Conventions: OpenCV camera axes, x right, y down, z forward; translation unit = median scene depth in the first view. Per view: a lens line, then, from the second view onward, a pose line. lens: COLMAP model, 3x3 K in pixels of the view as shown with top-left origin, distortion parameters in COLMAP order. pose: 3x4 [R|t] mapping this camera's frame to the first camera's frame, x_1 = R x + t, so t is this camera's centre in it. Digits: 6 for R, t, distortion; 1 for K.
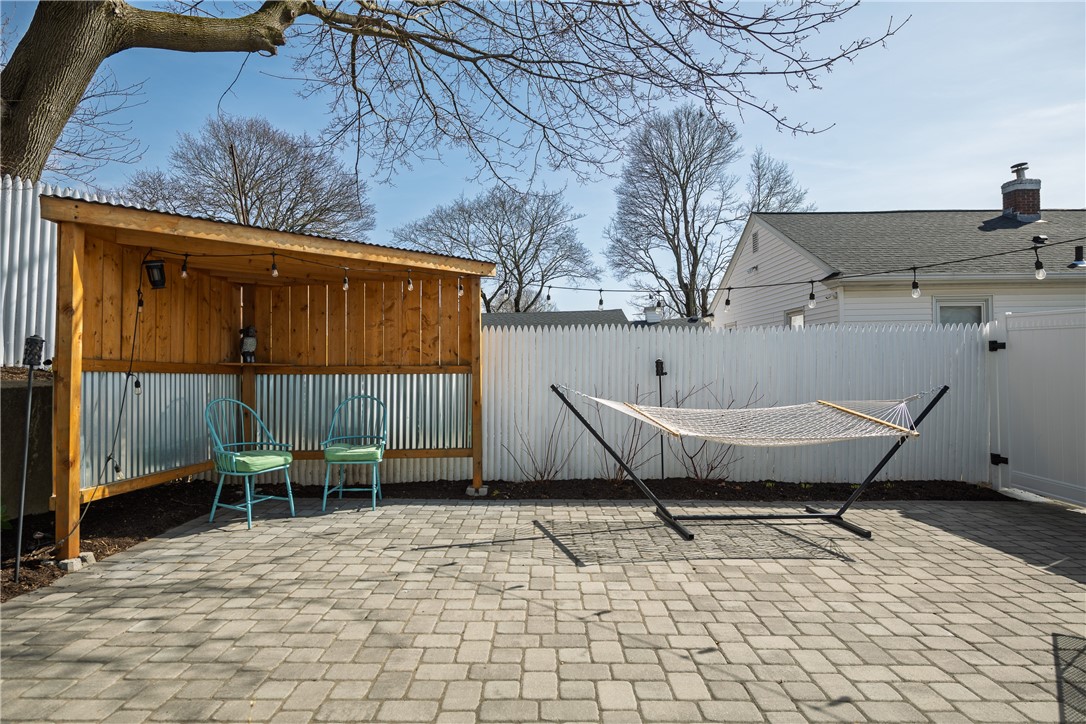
lens RADIAL K [[618.2, 0, 543.0], [0, 618.2, 362.0], [0, 0, 1]] dist [-0.002916, -0.000542]
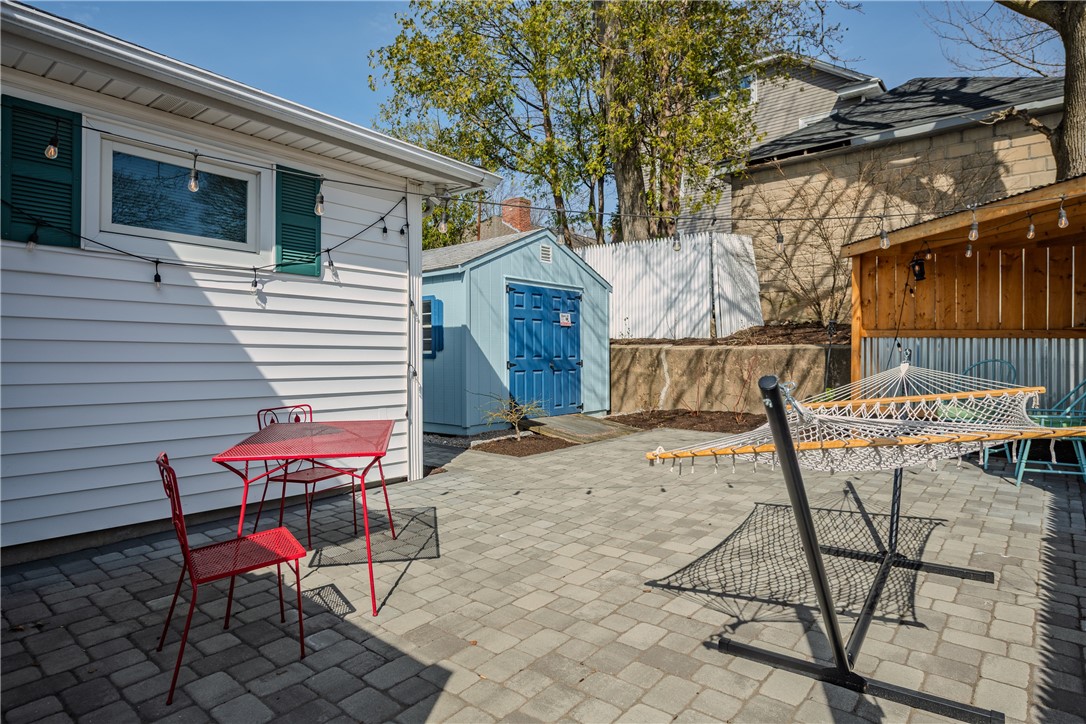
lens RADIAL K [[618.2, 0, 543.0], [0, 618.2, 362.0], [0, 0, 1]] dist [-0.002916, -0.000542]
pose [[-0.652296, 0.025415, -0.757538, 0.906955], [0.010069, 0.999640, 0.024868, 0.024599], [0.757897, 0.008594, -0.652317, 1.097914]]
